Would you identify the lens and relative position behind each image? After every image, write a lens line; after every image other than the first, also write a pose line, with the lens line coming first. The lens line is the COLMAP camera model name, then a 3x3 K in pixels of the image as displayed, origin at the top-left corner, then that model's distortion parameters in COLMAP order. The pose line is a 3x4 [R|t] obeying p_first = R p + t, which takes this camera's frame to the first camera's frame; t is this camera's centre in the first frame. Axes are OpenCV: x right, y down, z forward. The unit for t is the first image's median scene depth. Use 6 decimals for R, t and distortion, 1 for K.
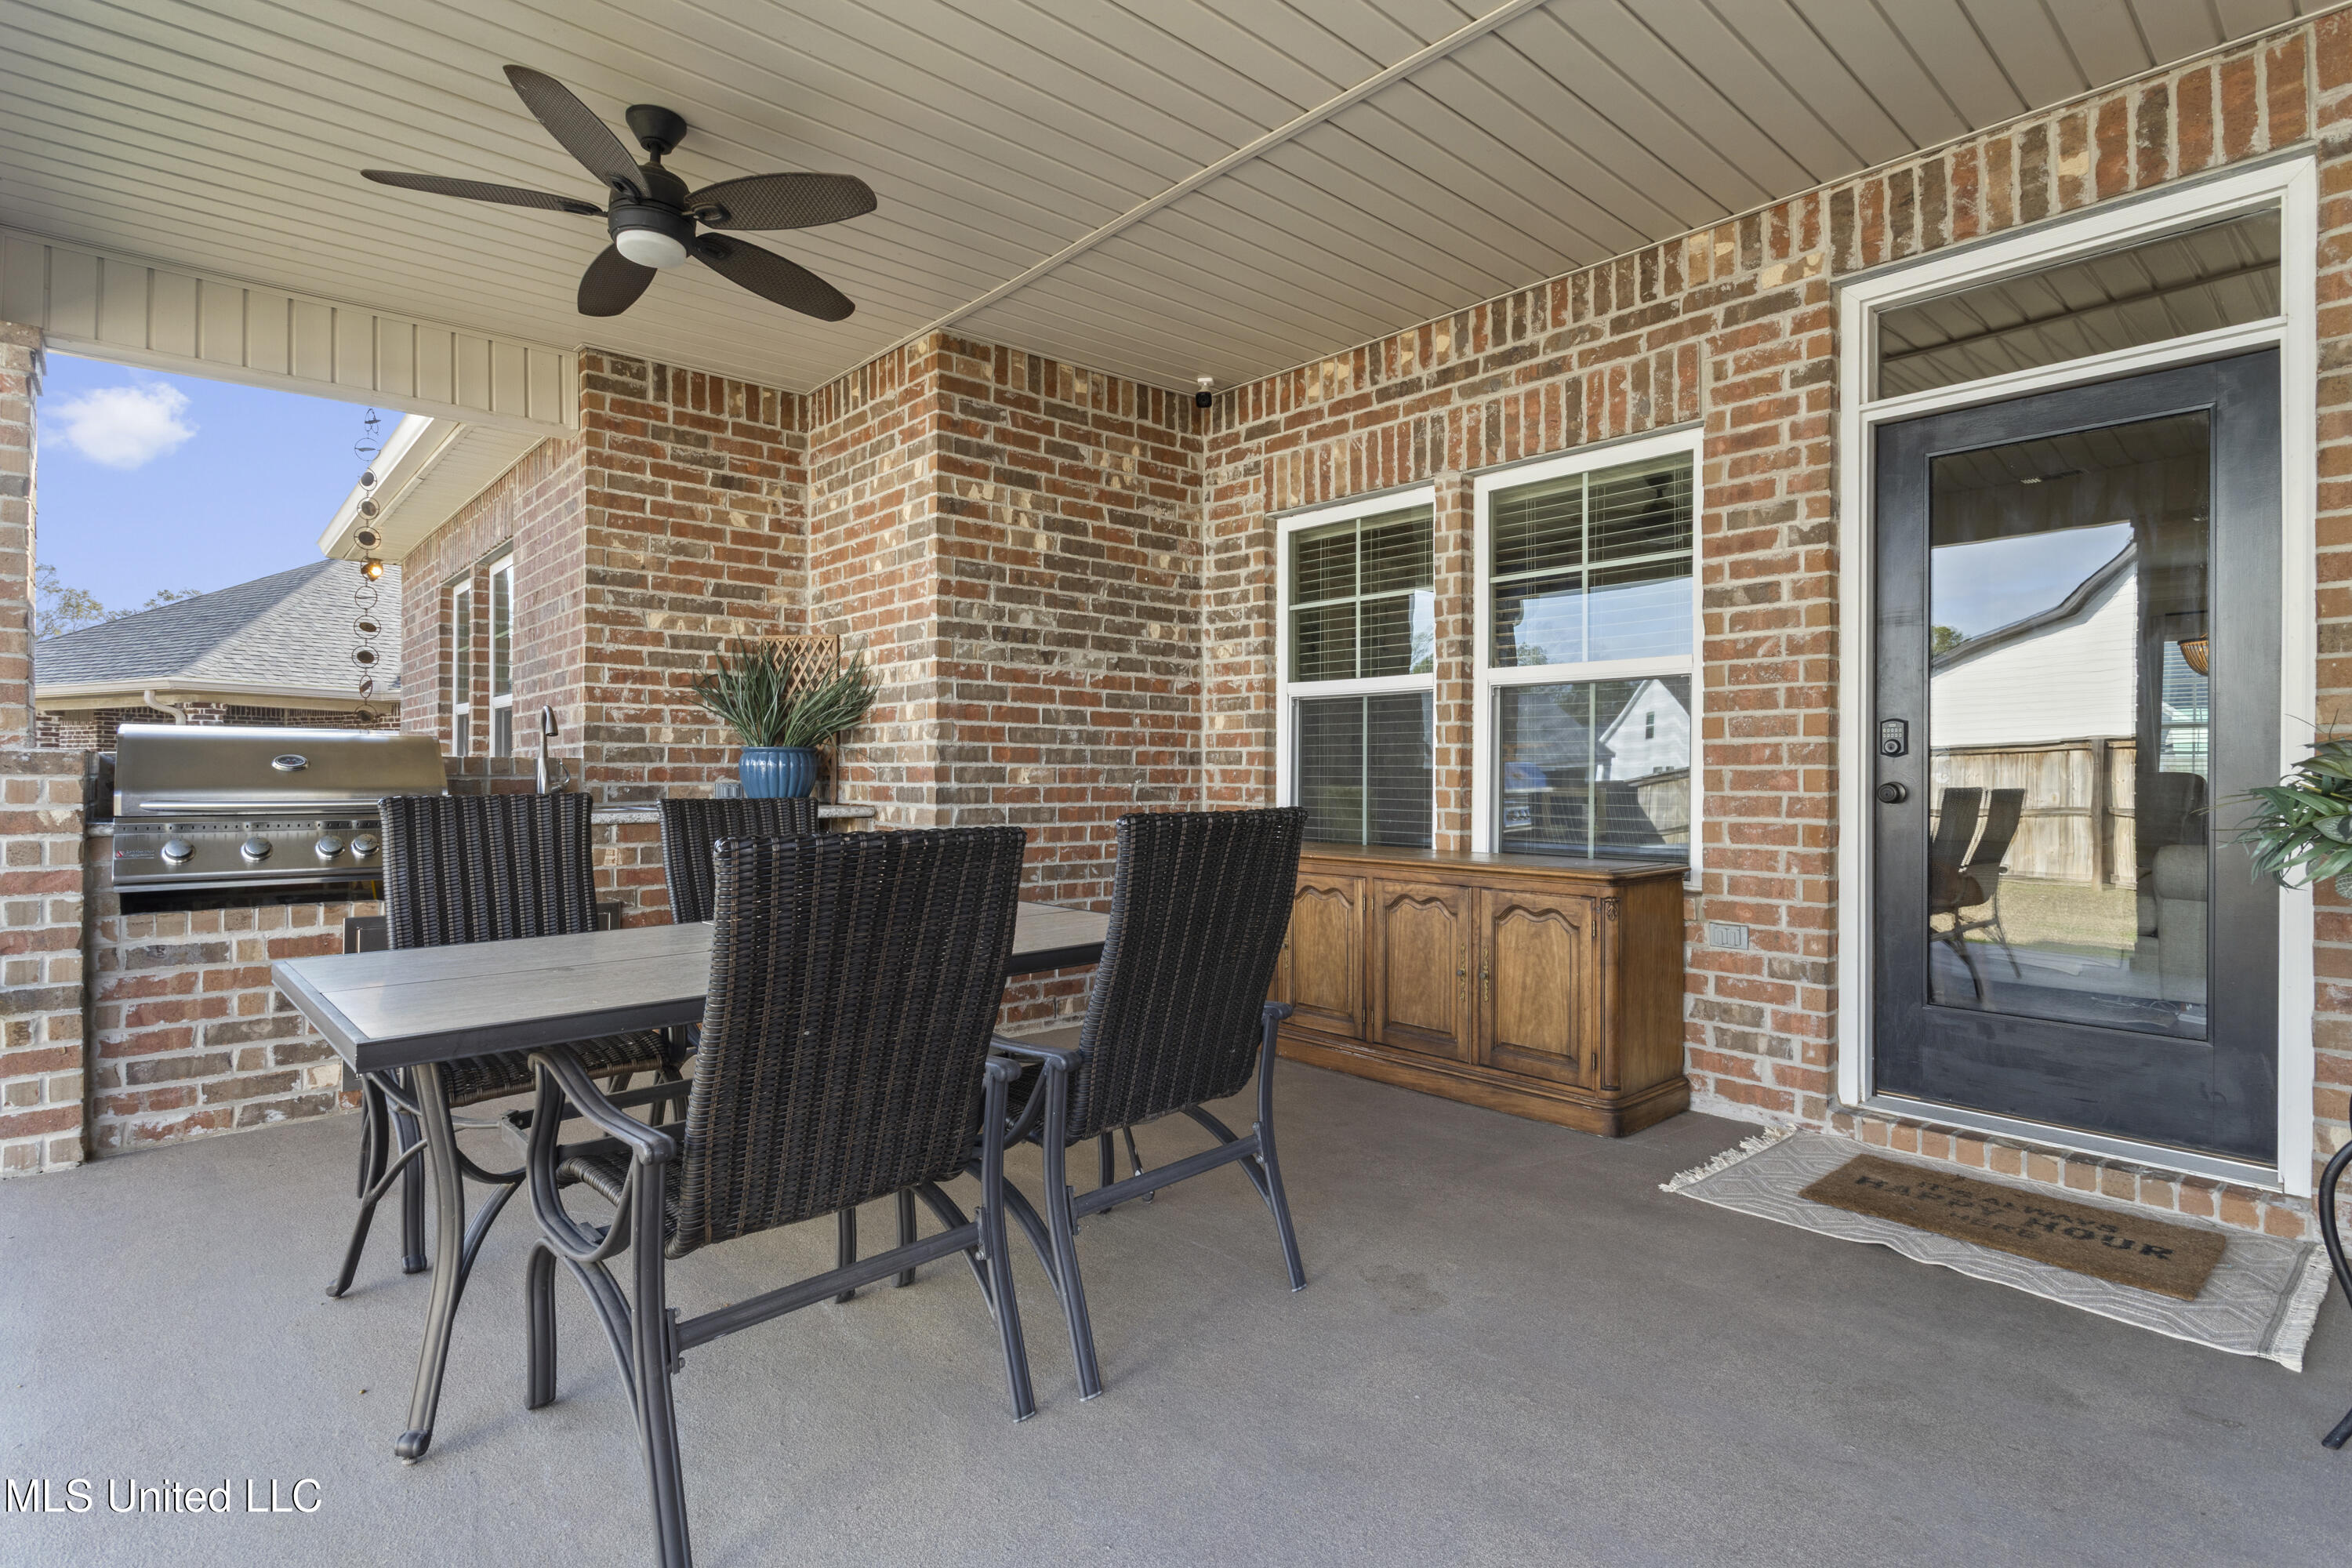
lens RADIAL K [[1187.4, 0, 1200.2], [0, 1187.4, 771.3], [0, 0, 1]] dist [-0.003202, 0.002378]
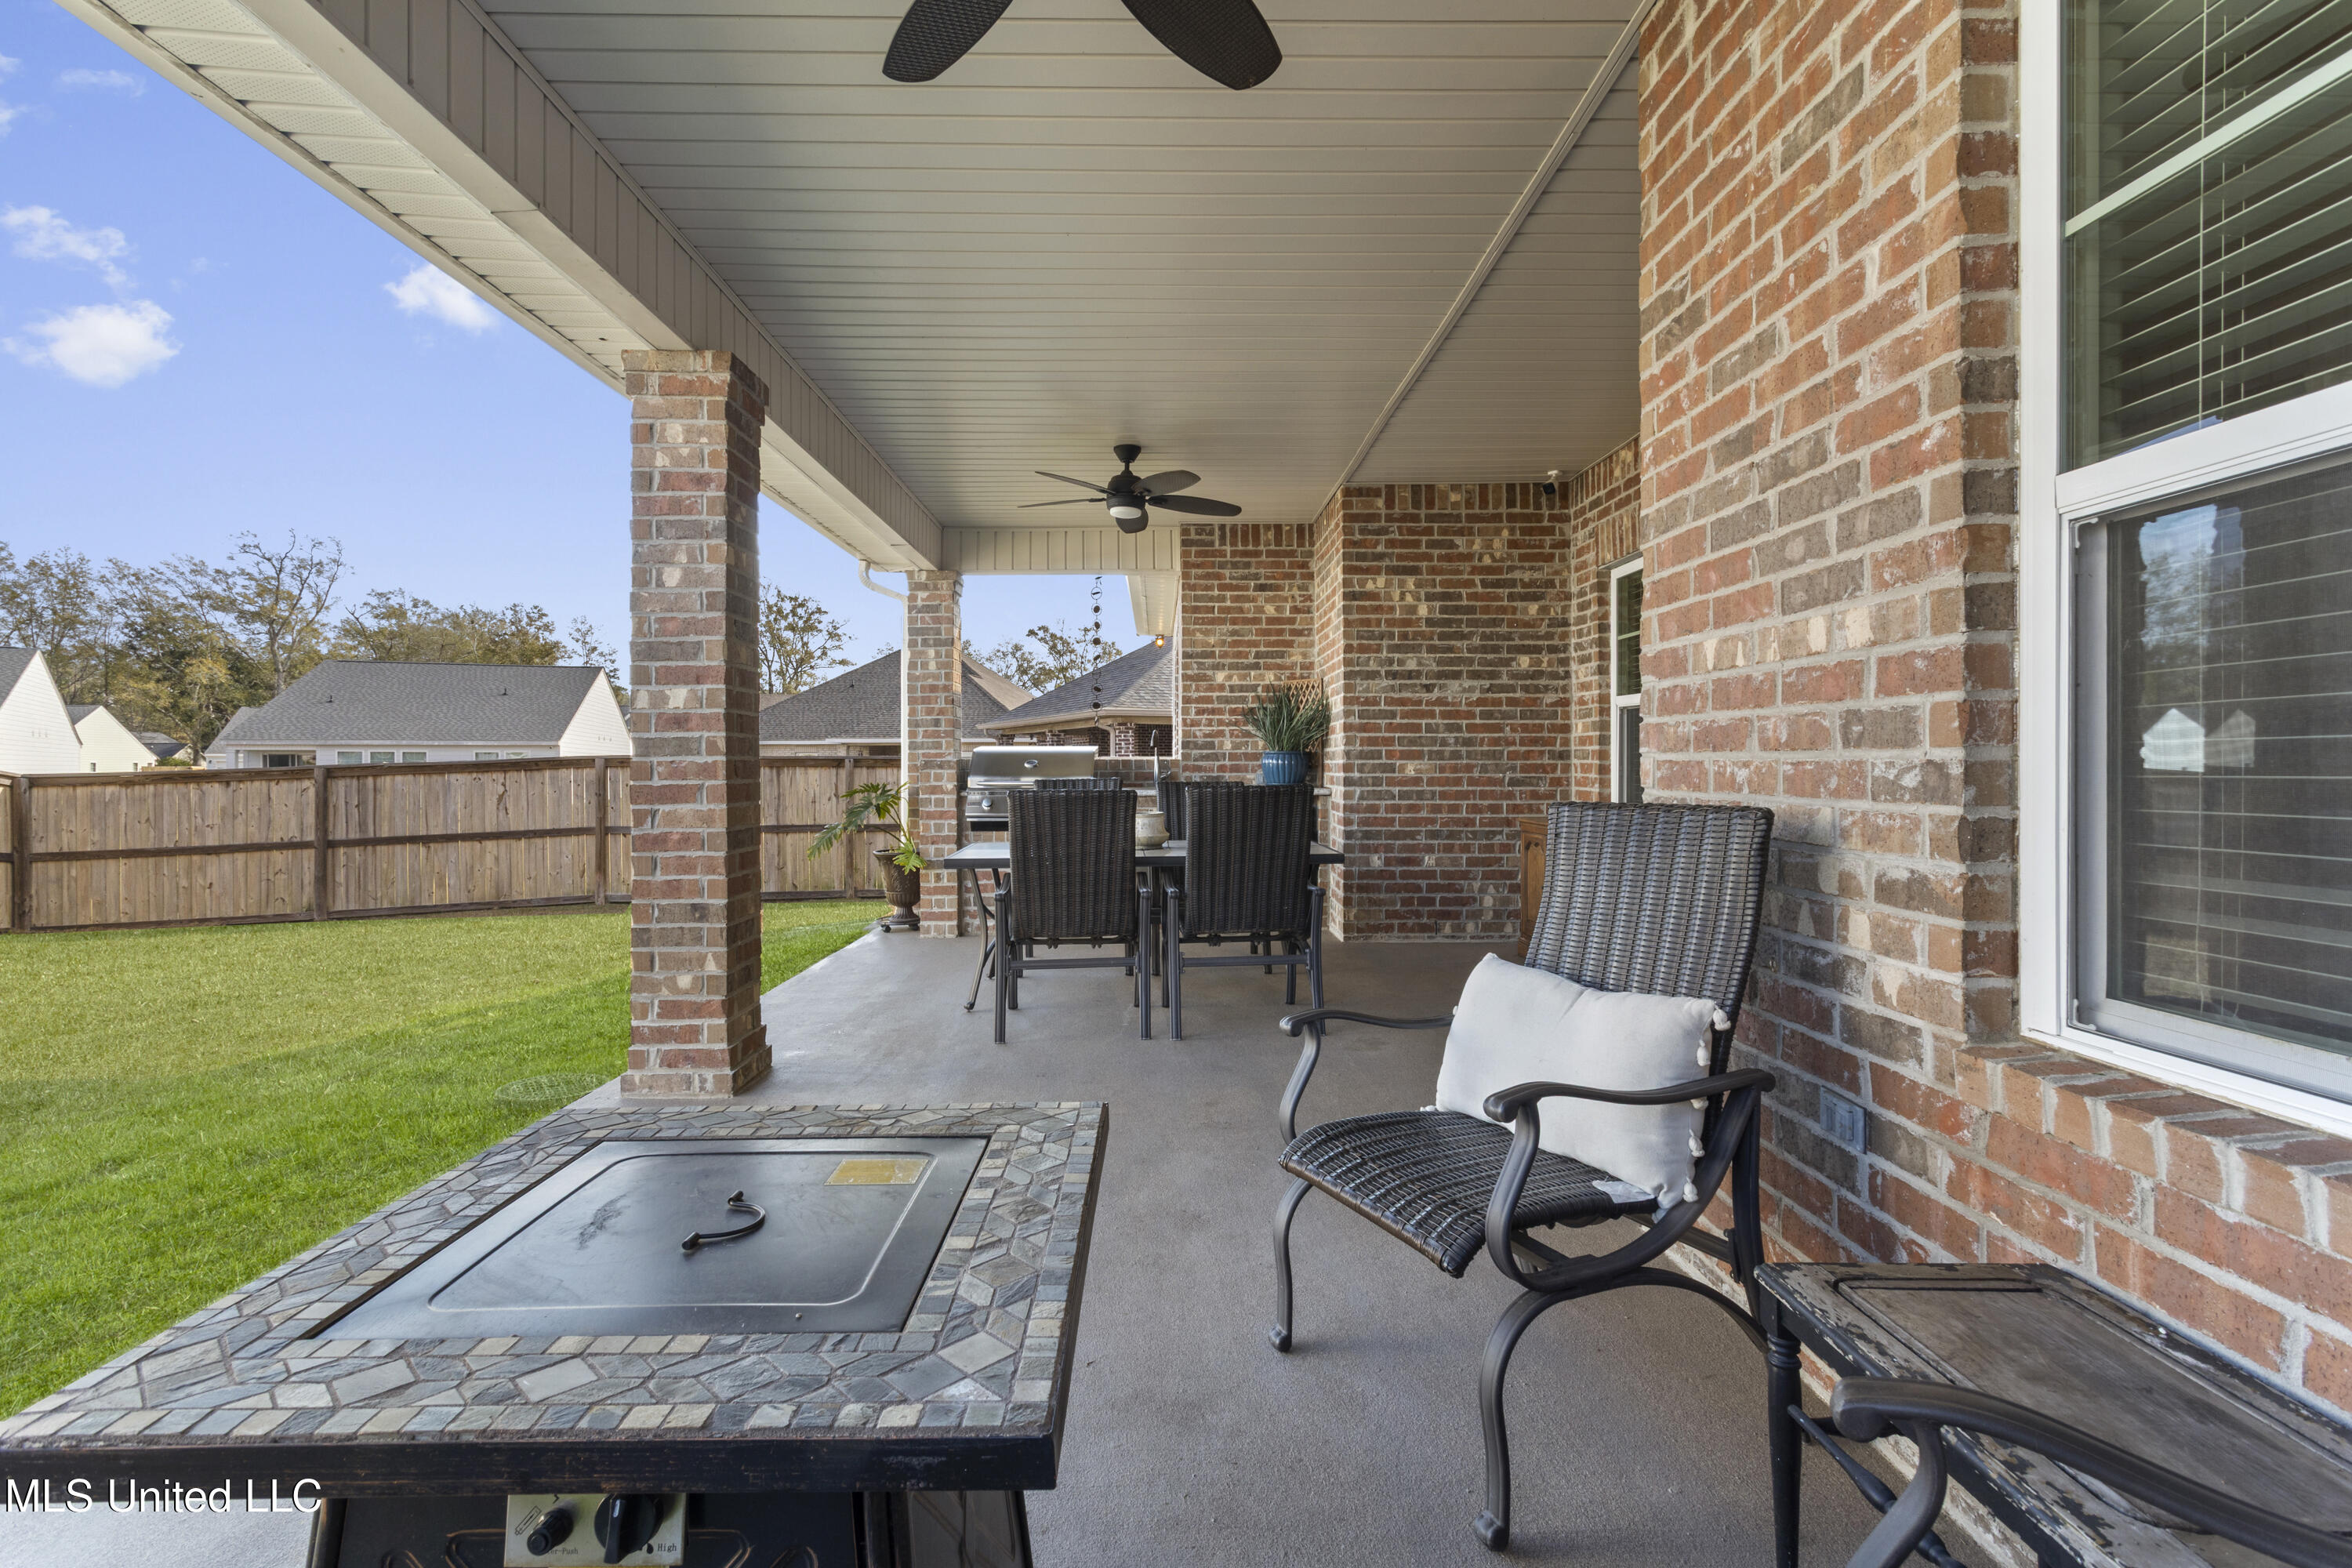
lens RADIAL K [[1124.1, 0, 1176.4], [0, 1124.1, 782.2], [0, 0, 1]] dist [0.004979, 0.000435]
pose [[0.762339, 0.004936, -0.647159, 0.541469], [0.005801, 0.999879, 0.014459, -0.001305], [0.647152, -0.014777, 0.762218, -0.266761]]
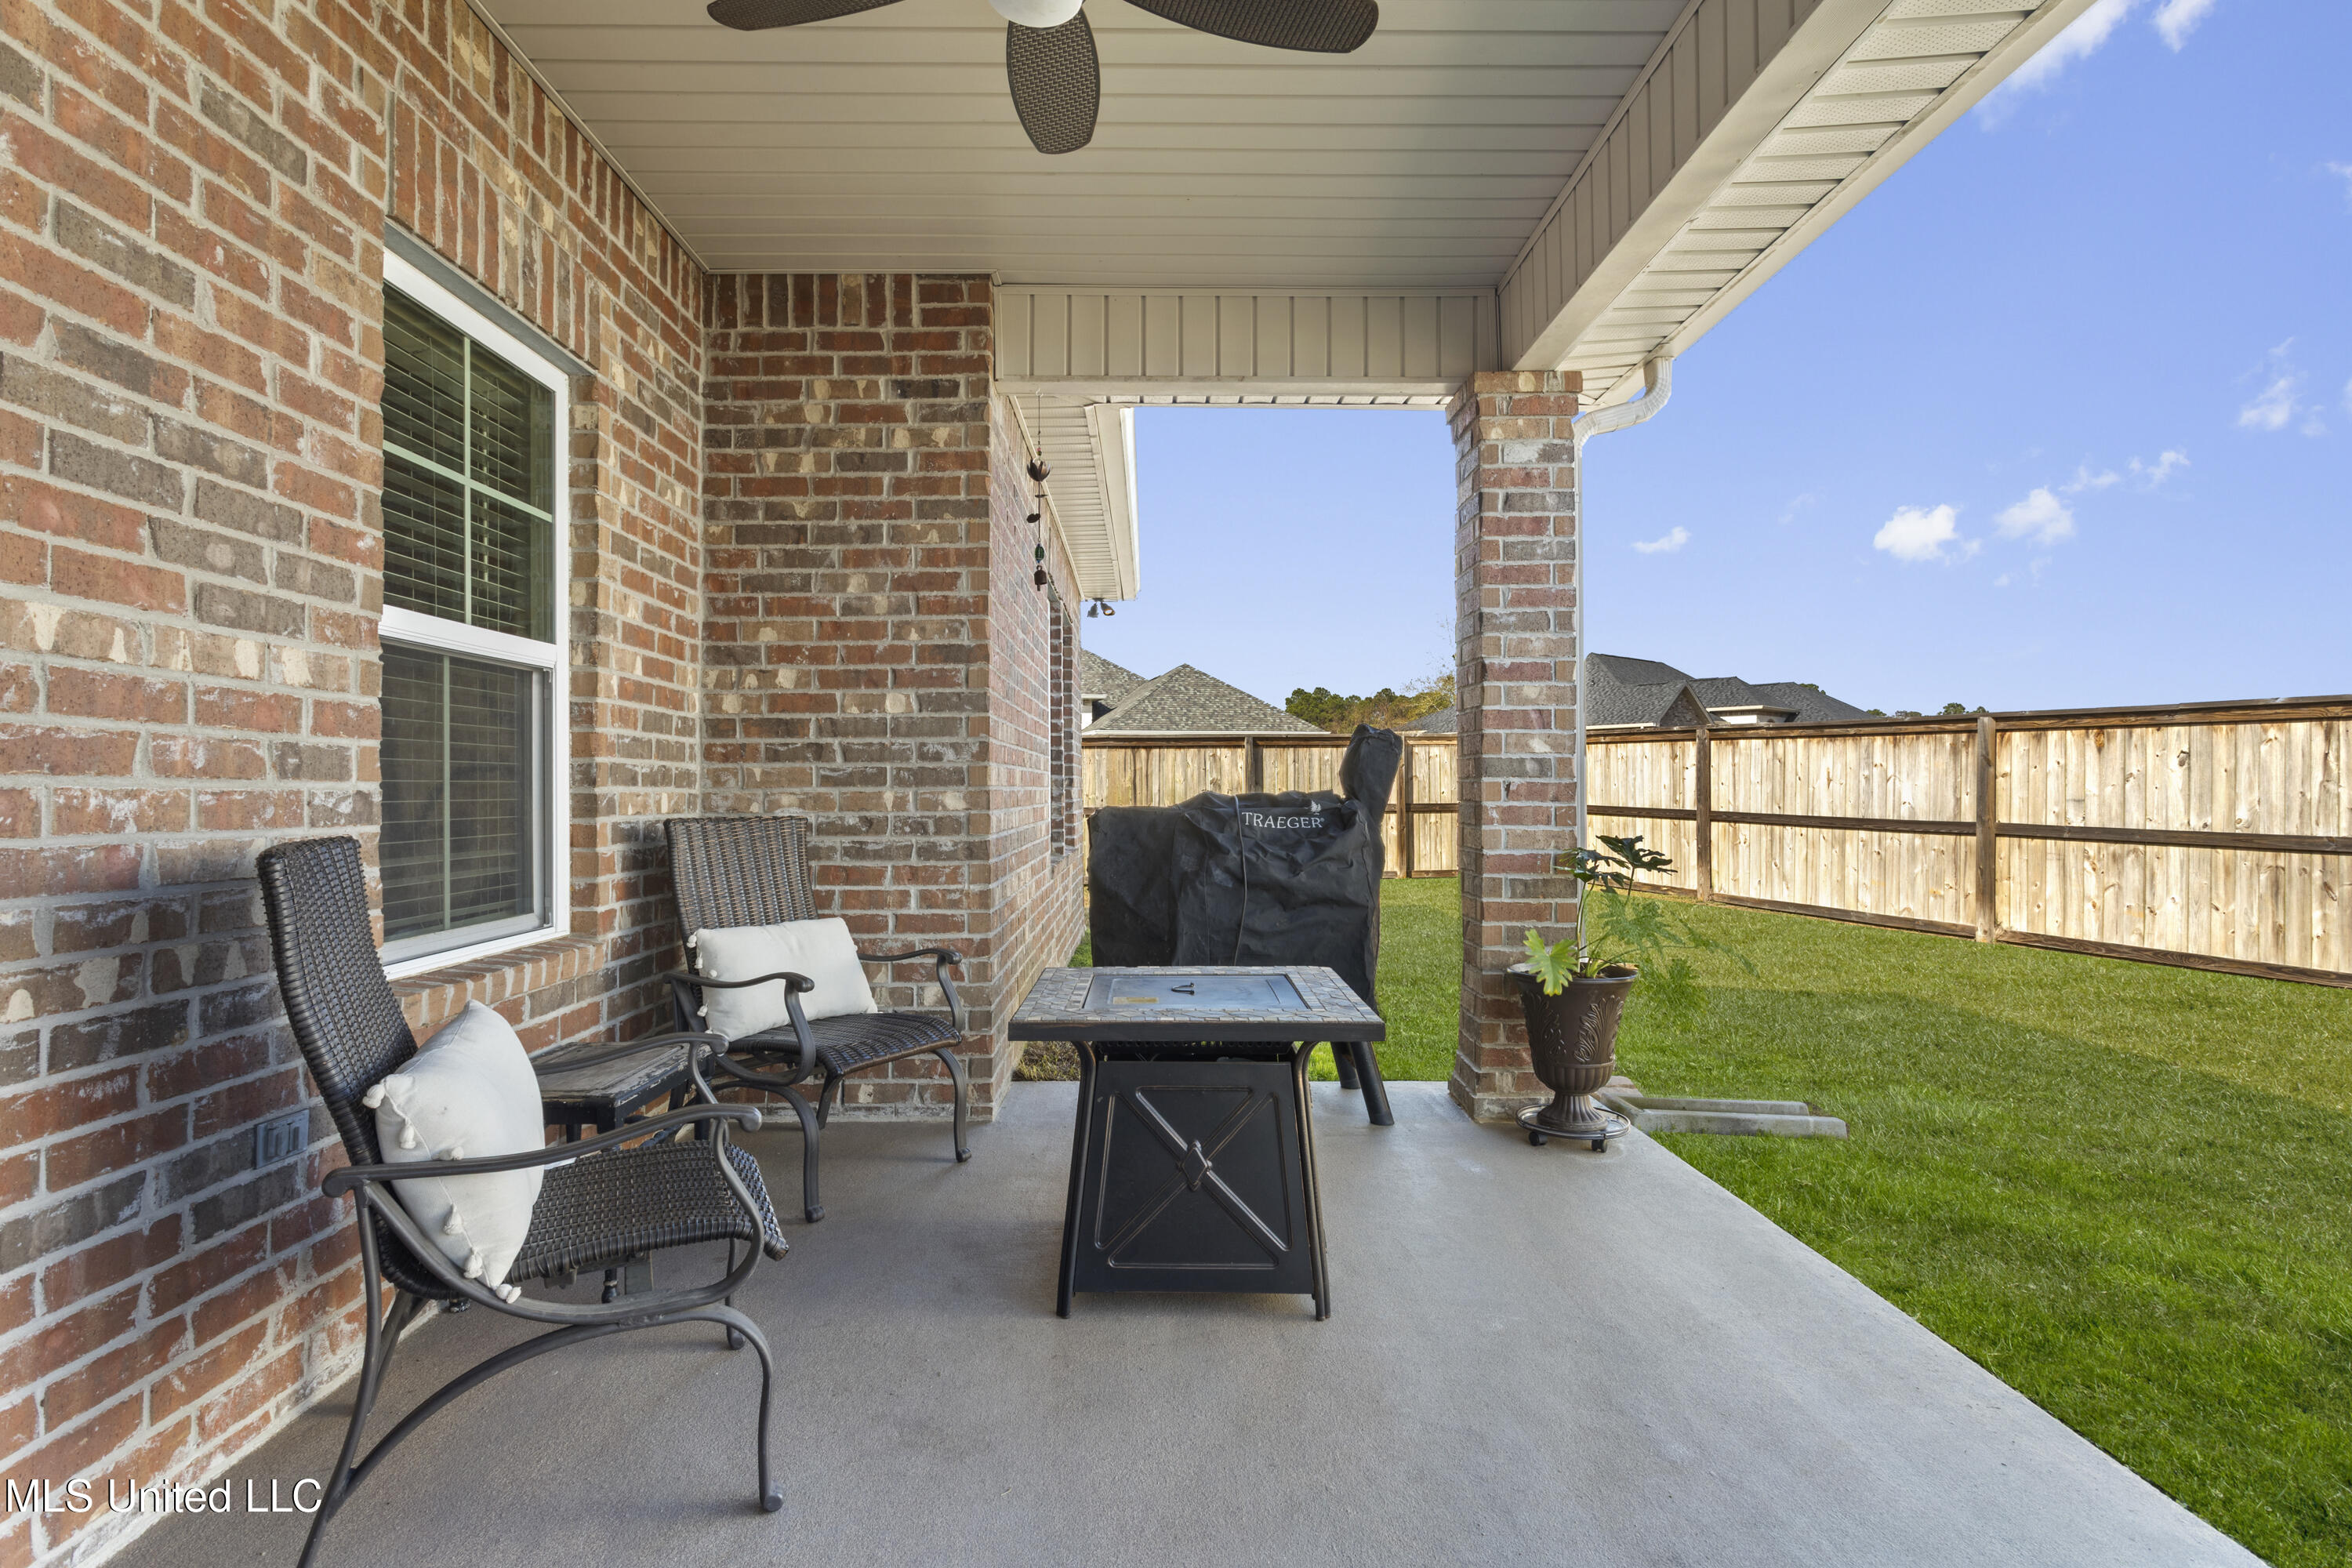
lens RADIAL K [[1187.4, 0, 1168.6], [0, 1187.4, 783.9], [0, 0, 1]] dist [-0.003202, 0.002378]
pose [[-0.758818, 0.005231, 0.651281, -0.018882], [-0.000009, 0.999968, -0.008042, -0.000864], [-0.651302, -0.006108, -0.758794, 0.264030]]
